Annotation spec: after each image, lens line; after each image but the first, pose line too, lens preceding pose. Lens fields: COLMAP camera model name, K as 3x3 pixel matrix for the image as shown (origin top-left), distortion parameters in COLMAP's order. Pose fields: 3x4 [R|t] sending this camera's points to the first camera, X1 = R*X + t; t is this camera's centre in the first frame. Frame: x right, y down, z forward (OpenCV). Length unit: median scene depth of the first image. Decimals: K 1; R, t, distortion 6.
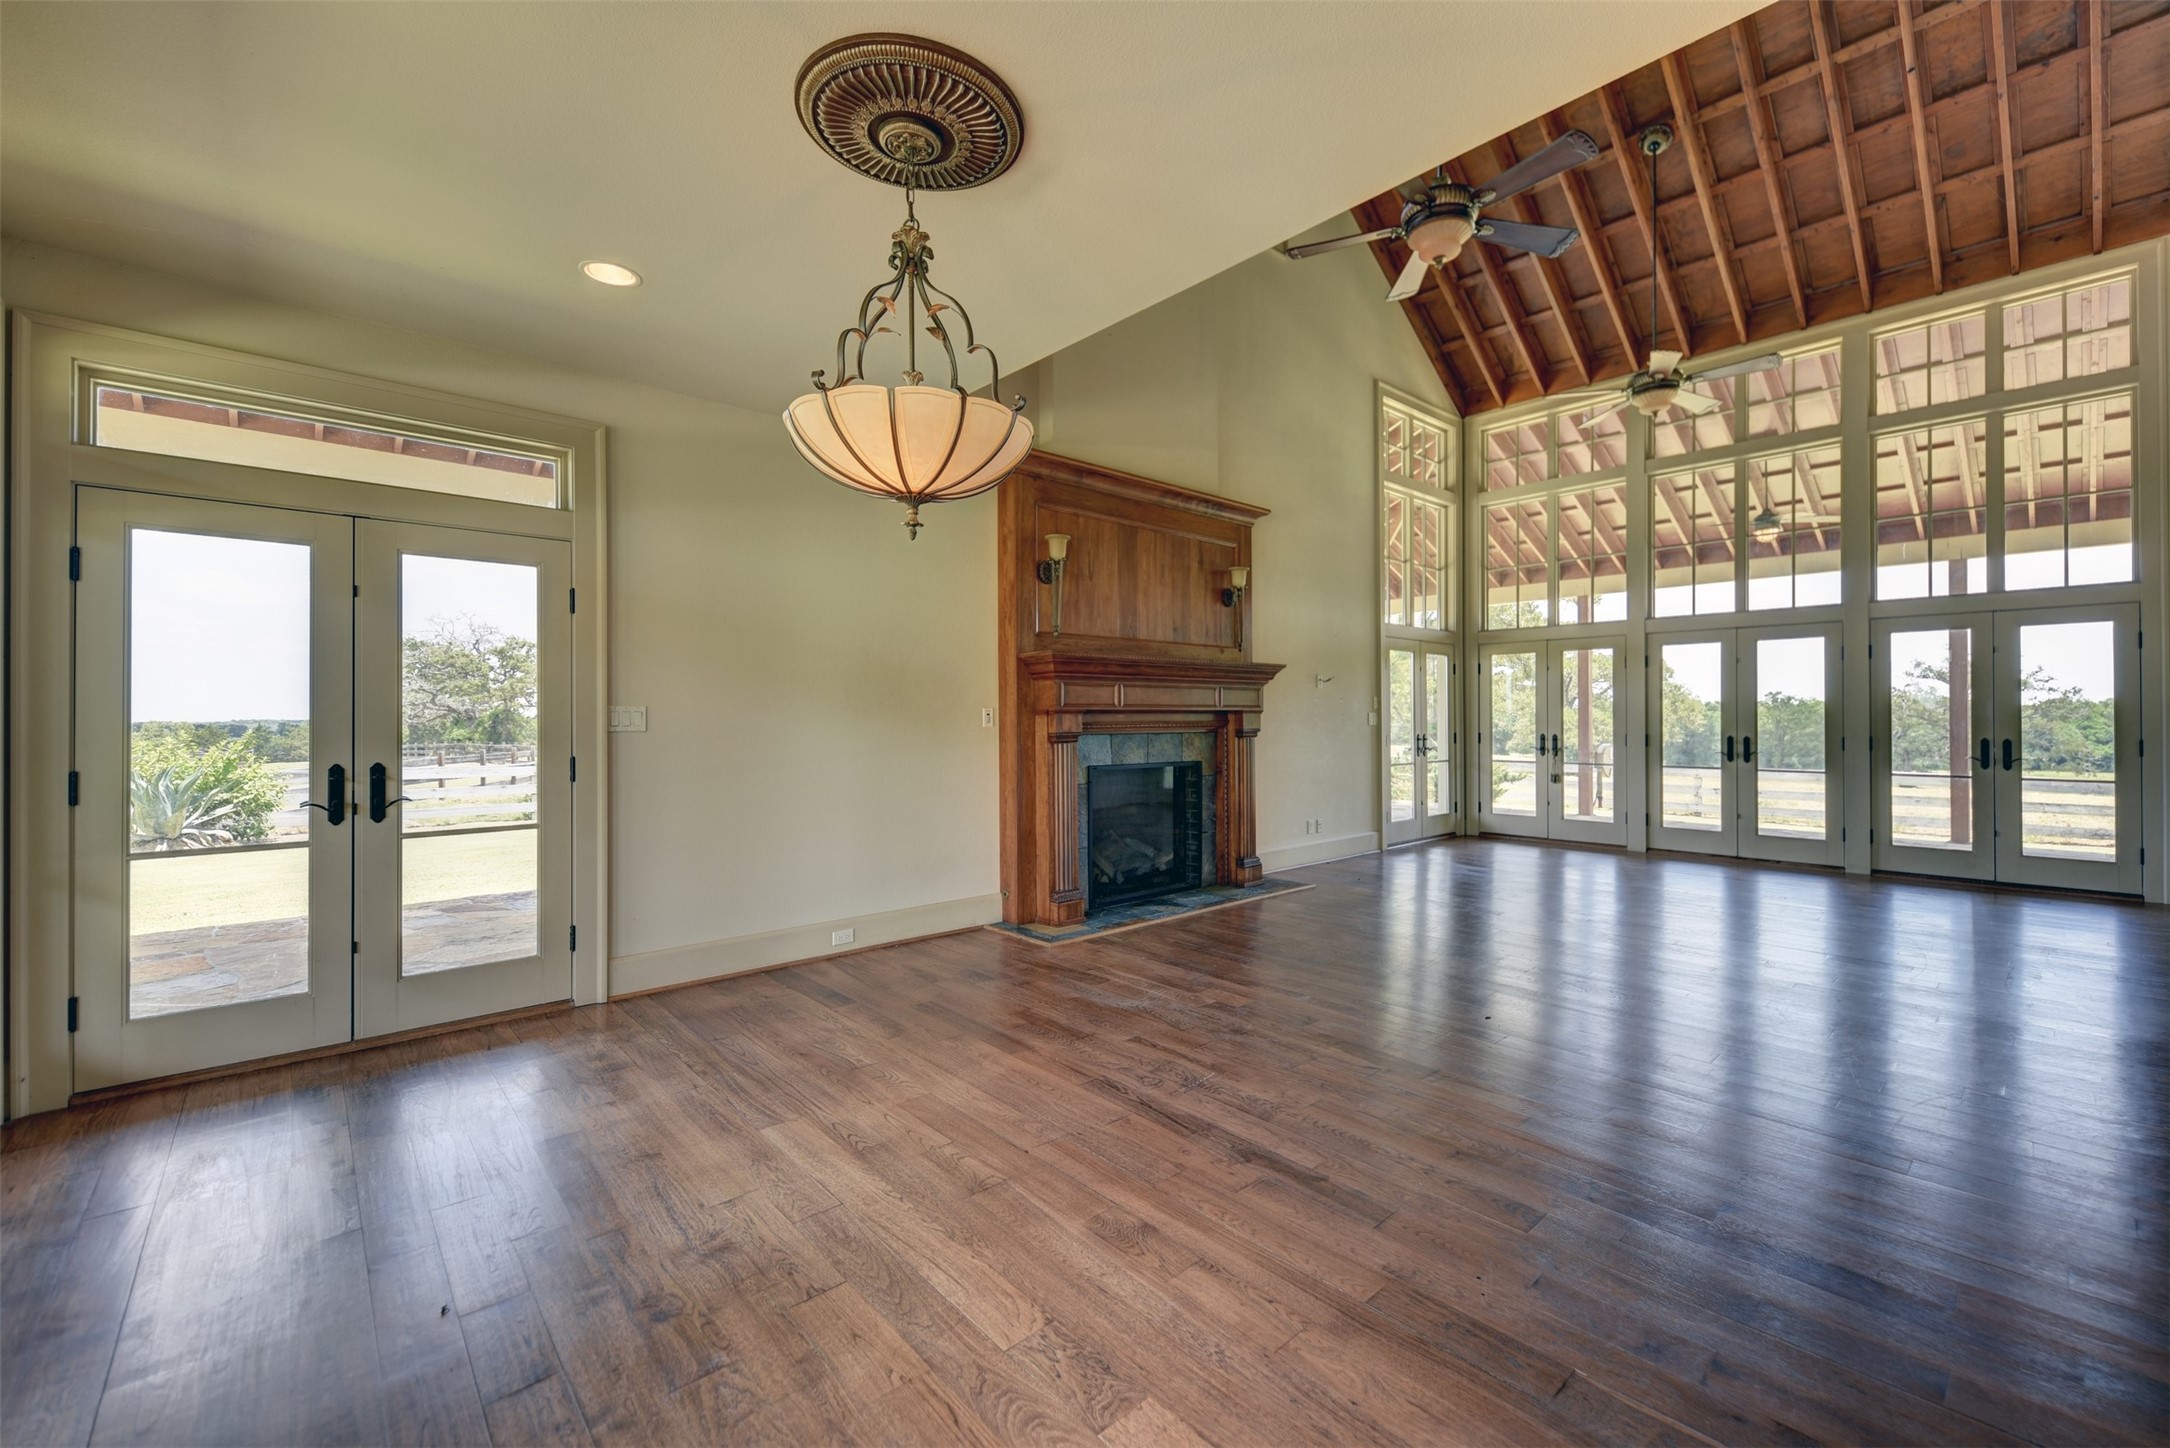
lens RADIAL K [[878.4, 0, 1111.8], [0, 878.4, 718.8], [0, 0, 1]] dist [-0.001192, -0.001033]
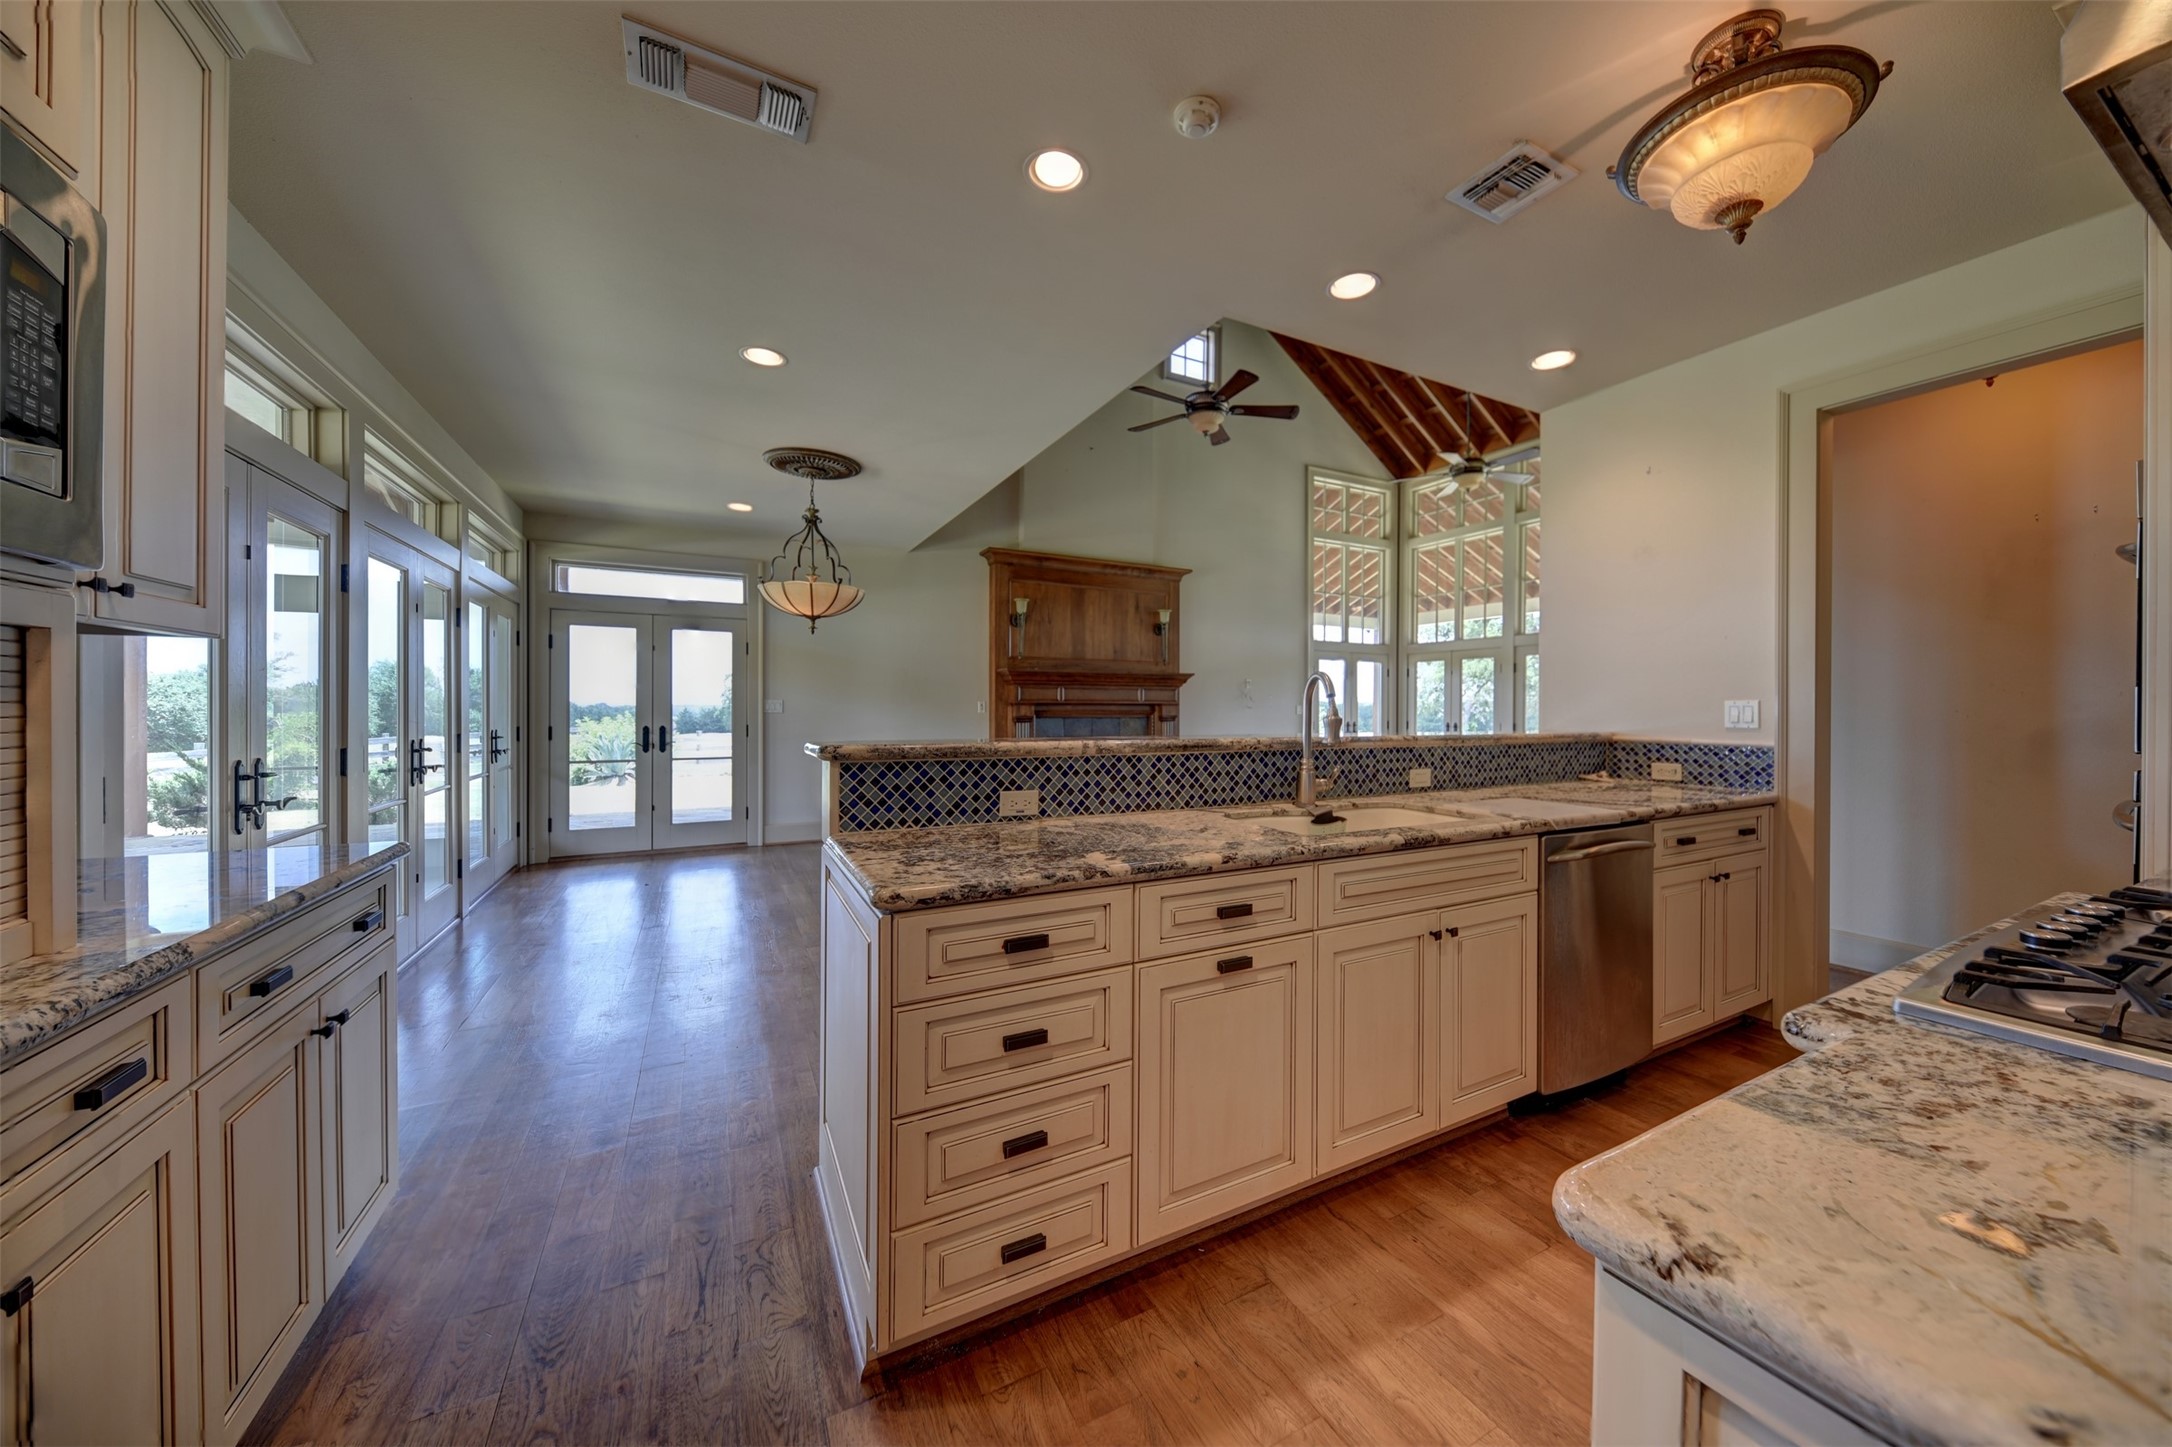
lens RADIAL K [[748.2, 0, 1113.9], [0, 748.2, 715.9], [0, 0, 1]] dist [-0.000131, -0.001606]
pose [[0.969862, 0.010860, -0.243414, 0.368166], [-0.008245, 0.999897, 0.011759, -0.002674], [0.243517, -0.009398, 0.969851, -0.278103]]
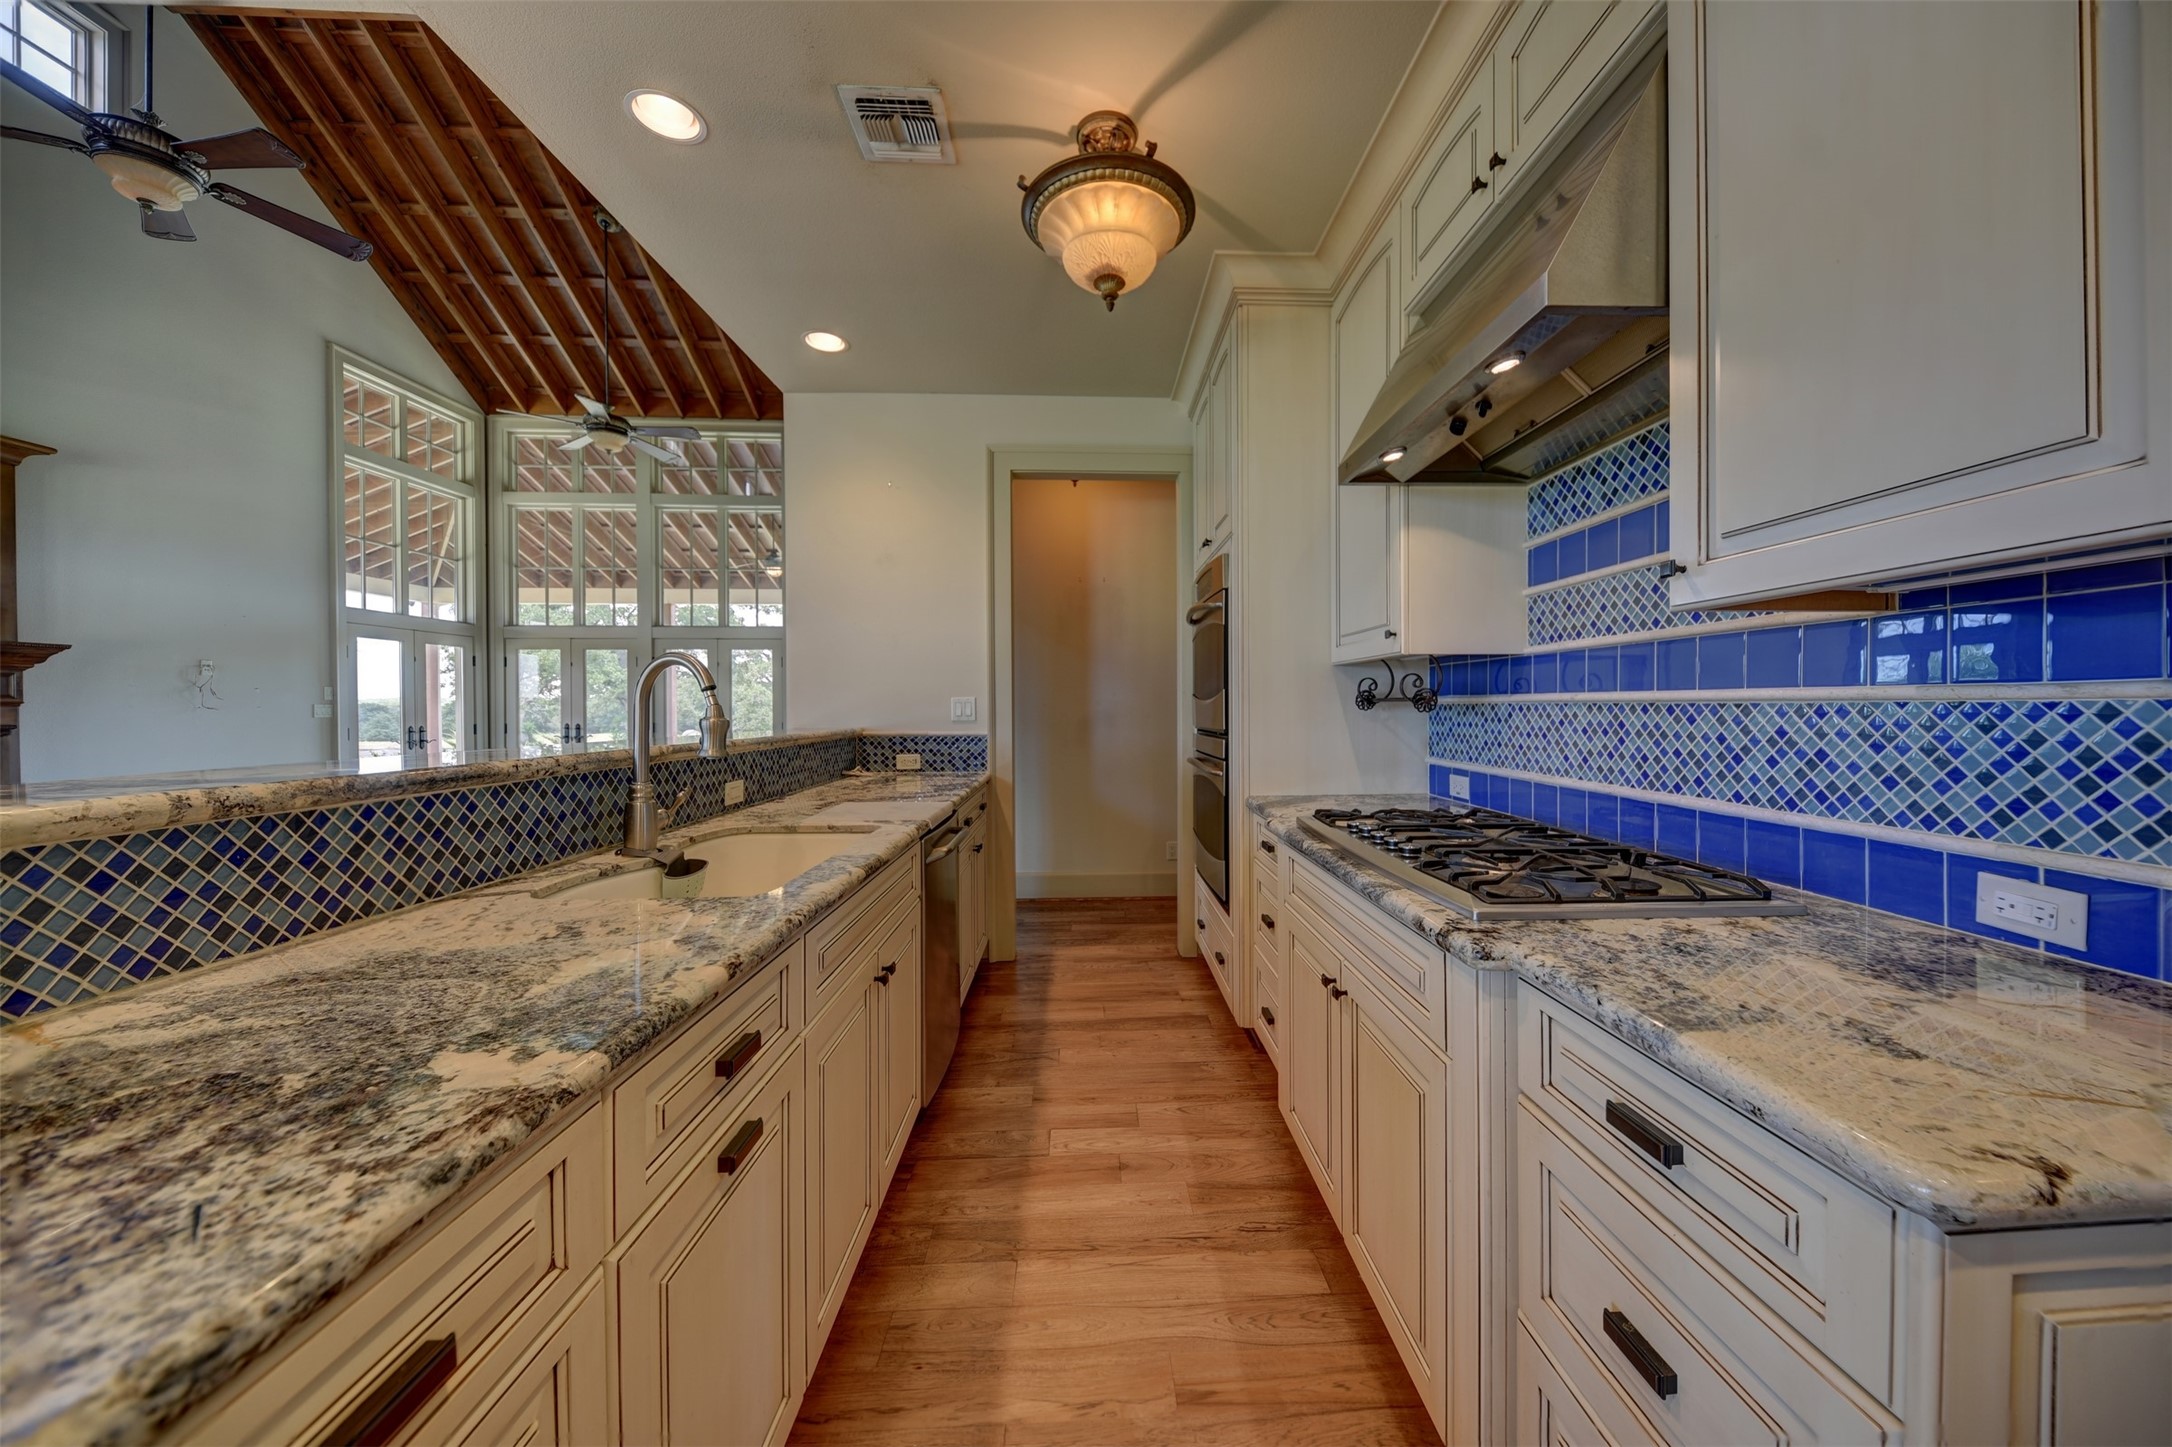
lens RADIAL K [[748.2, 0, 1121.6], [0, 748.2, 718.1], [0, 0, 1]] dist [-0.000131, -0.001606]
pose [[0.639462, -0.010833, 0.768746, 0.282807], [0.000527, 0.999907, 0.013652, -0.002583], [-0.768822, -0.008325, 0.639408, -0.177298]]
